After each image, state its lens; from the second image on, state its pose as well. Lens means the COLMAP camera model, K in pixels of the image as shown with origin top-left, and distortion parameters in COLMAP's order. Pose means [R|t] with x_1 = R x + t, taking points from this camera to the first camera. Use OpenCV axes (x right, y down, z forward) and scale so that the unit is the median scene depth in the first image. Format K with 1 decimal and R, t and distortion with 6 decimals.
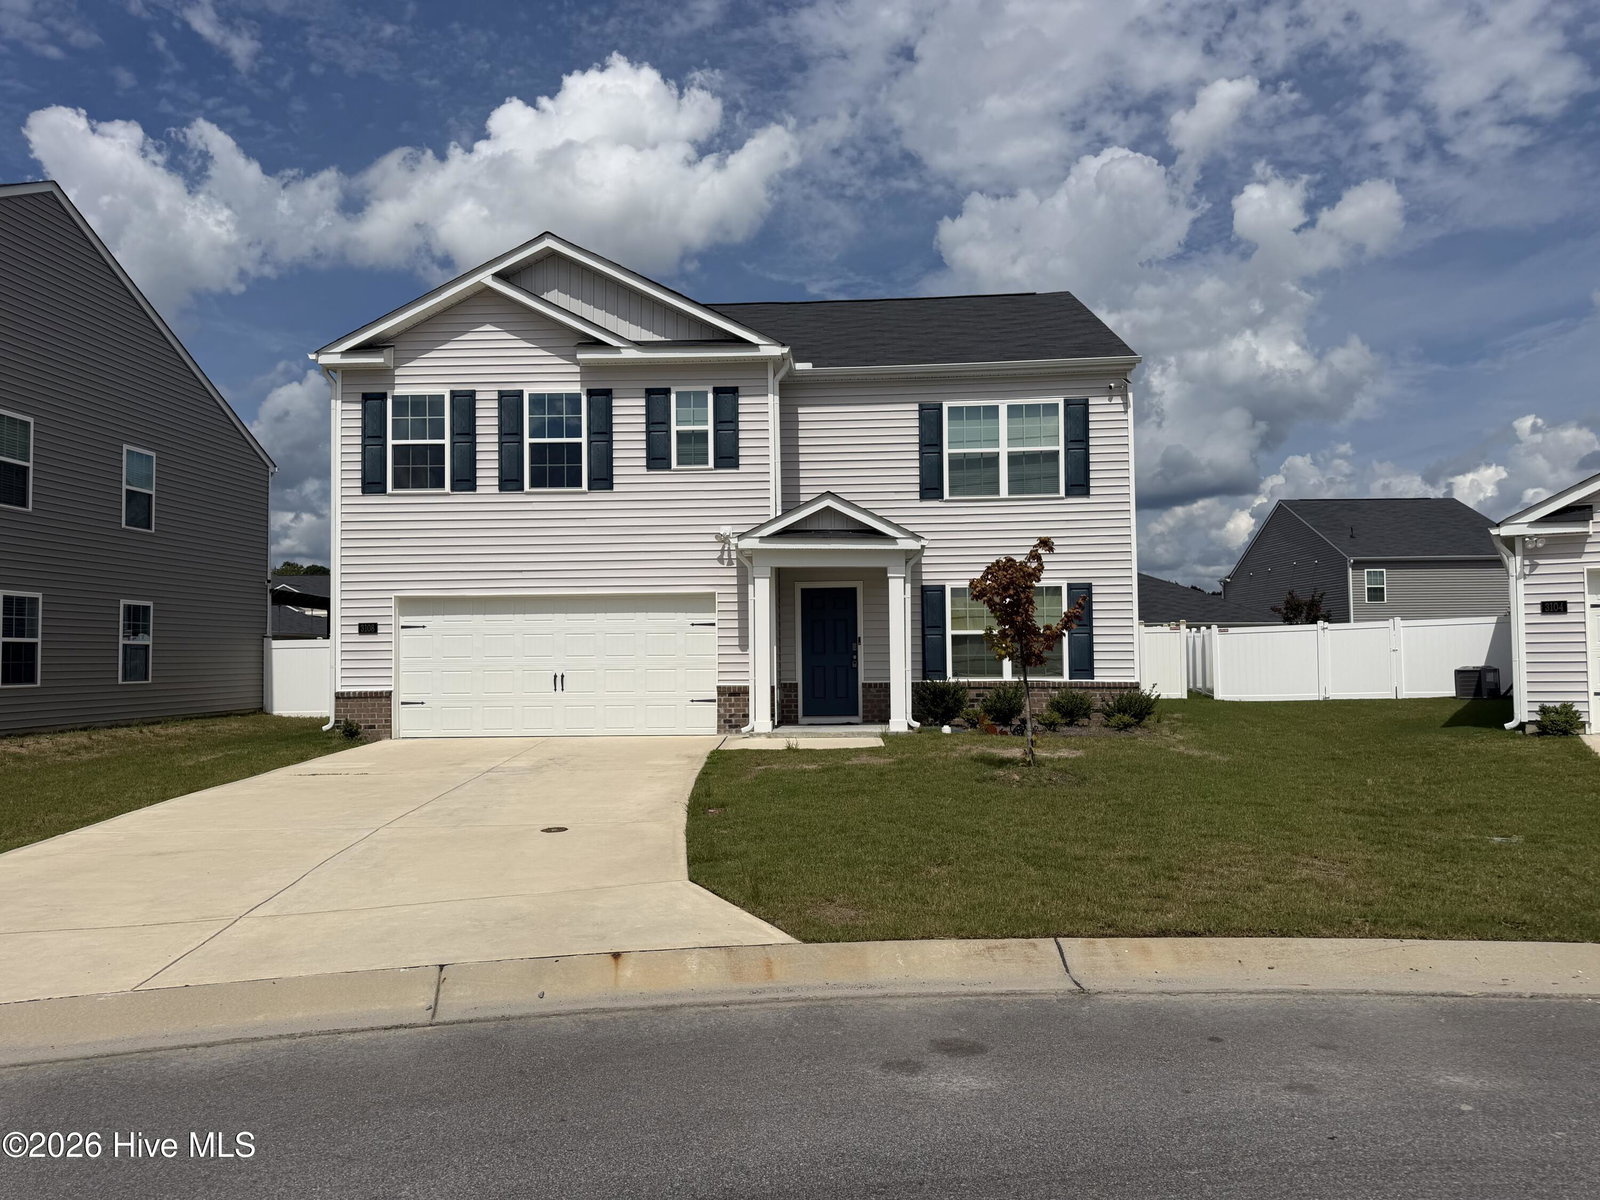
lens RADIAL K [[1108.4, 0, 803.5], [0, 1108.4, 607.4], [0, 0, 1]] dist [0.069237, -0.096048]
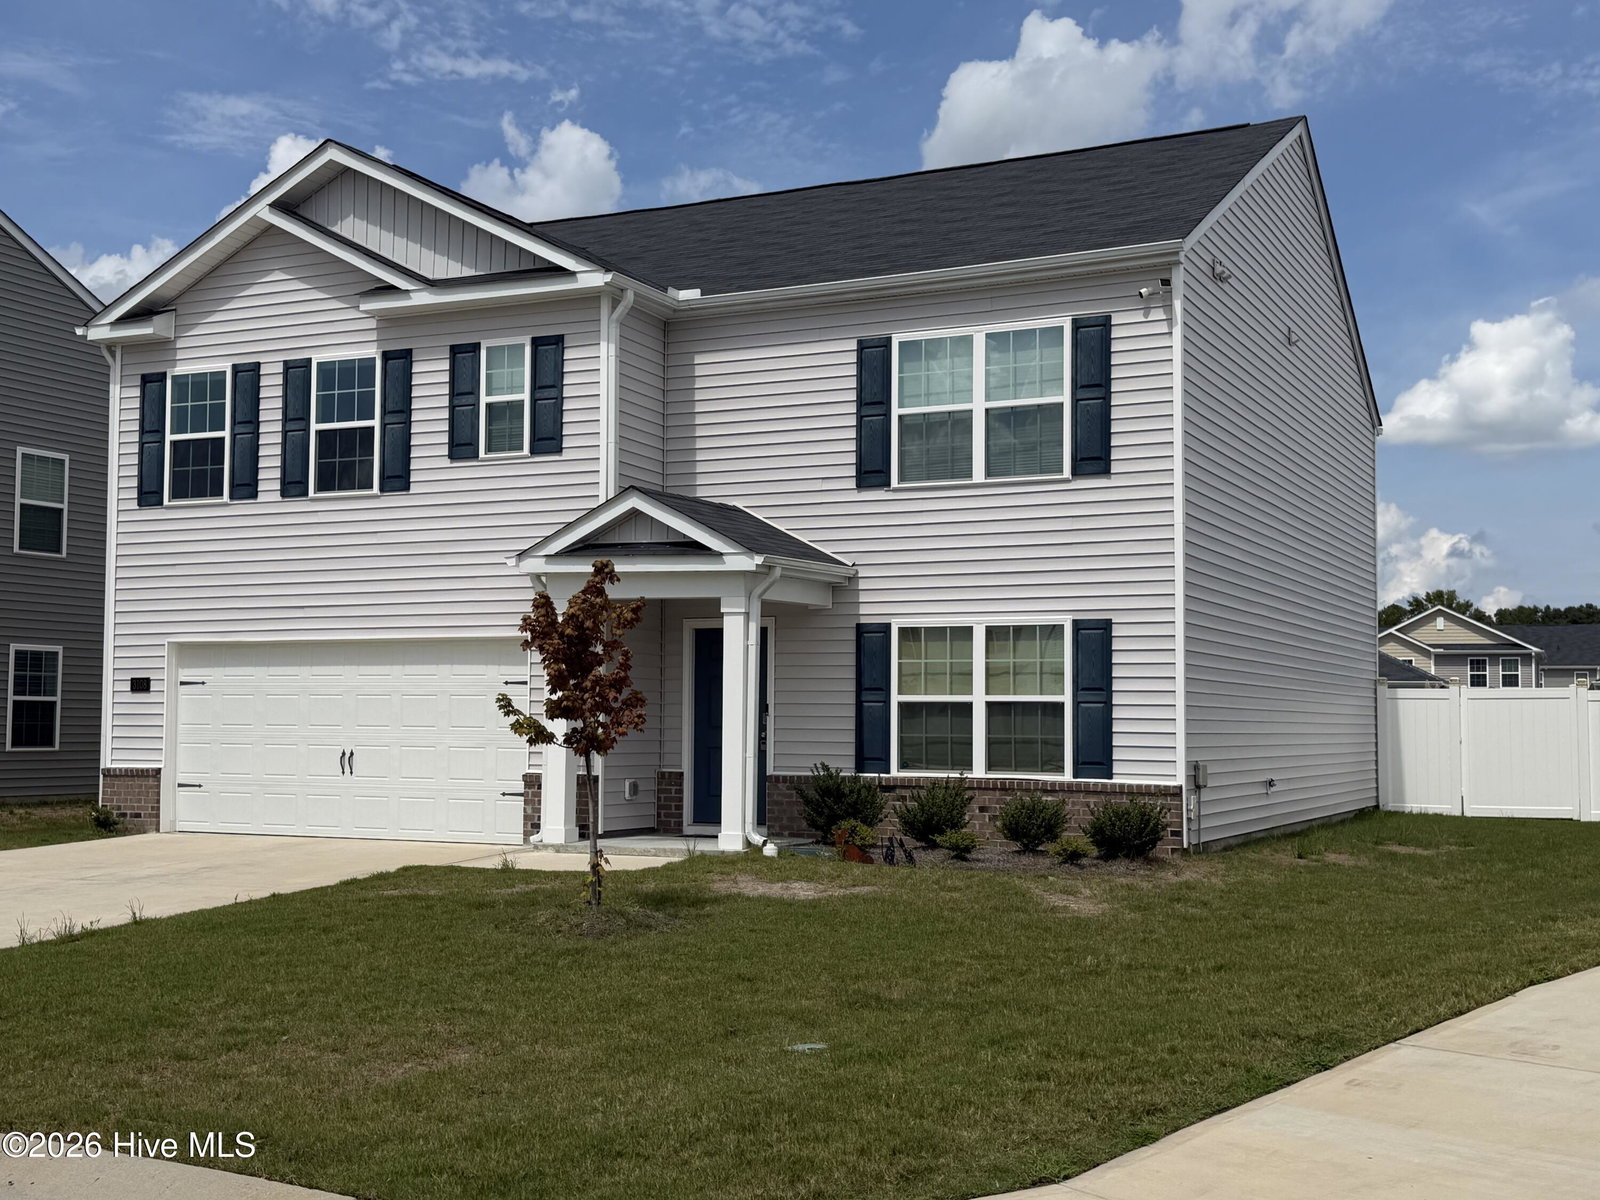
lens RADIAL K [[1791.6, 0, 811.9], [0, 1791.6, 611.7], [0, 0, 1]] dist [0.061442, 0.000000]
pose [[0.926028, -0.006377, -0.377400, 0.494909], [-0.000076, 0.999854, -0.017082, -0.009708], [0.377454, 0.015847, 0.925893, 0.038673]]
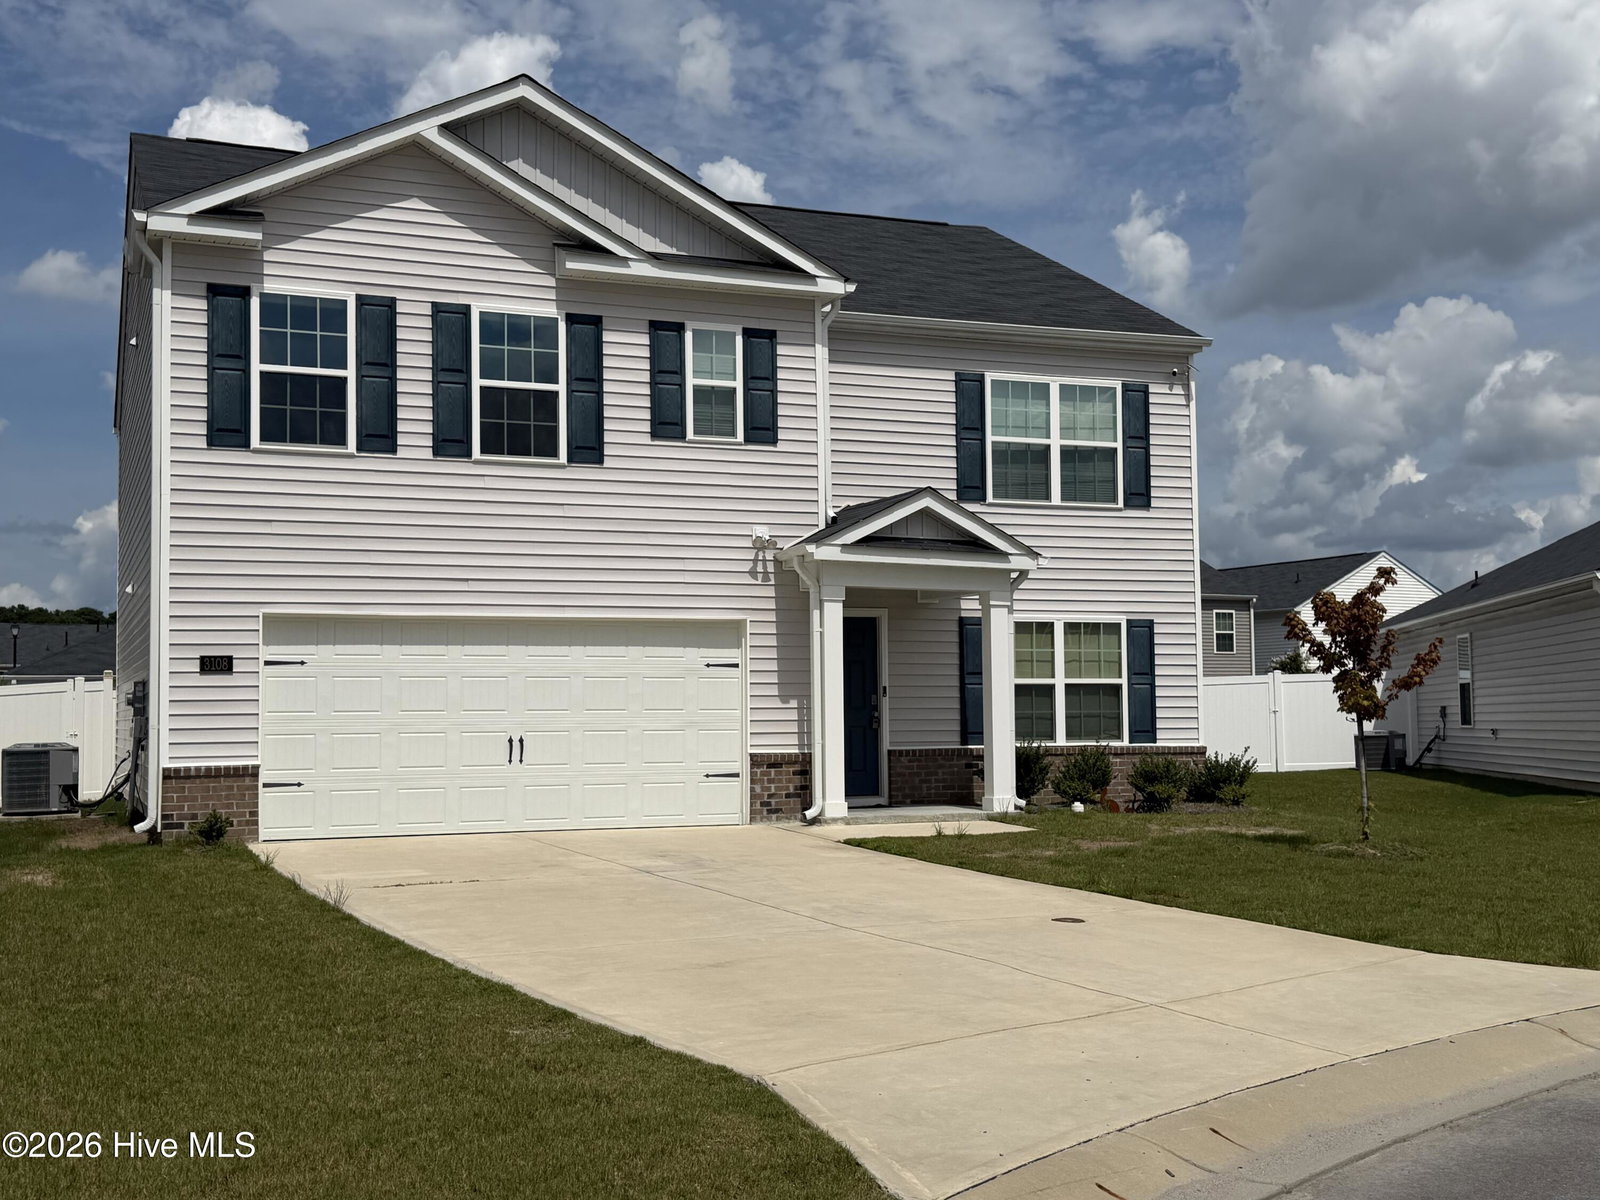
lens RADIAL K [[1791.6, 0, 788.6], [0, 1791.6, 604.2], [0, 0, 1]] dist [0.061442, 0.000000]
pose [[0.906388, 0.029044, 0.421446, -0.525374], [-0.018380, 0.999400, -0.029346, 0.009166], [-0.422045, 0.018853, 0.906379, -0.037240]]
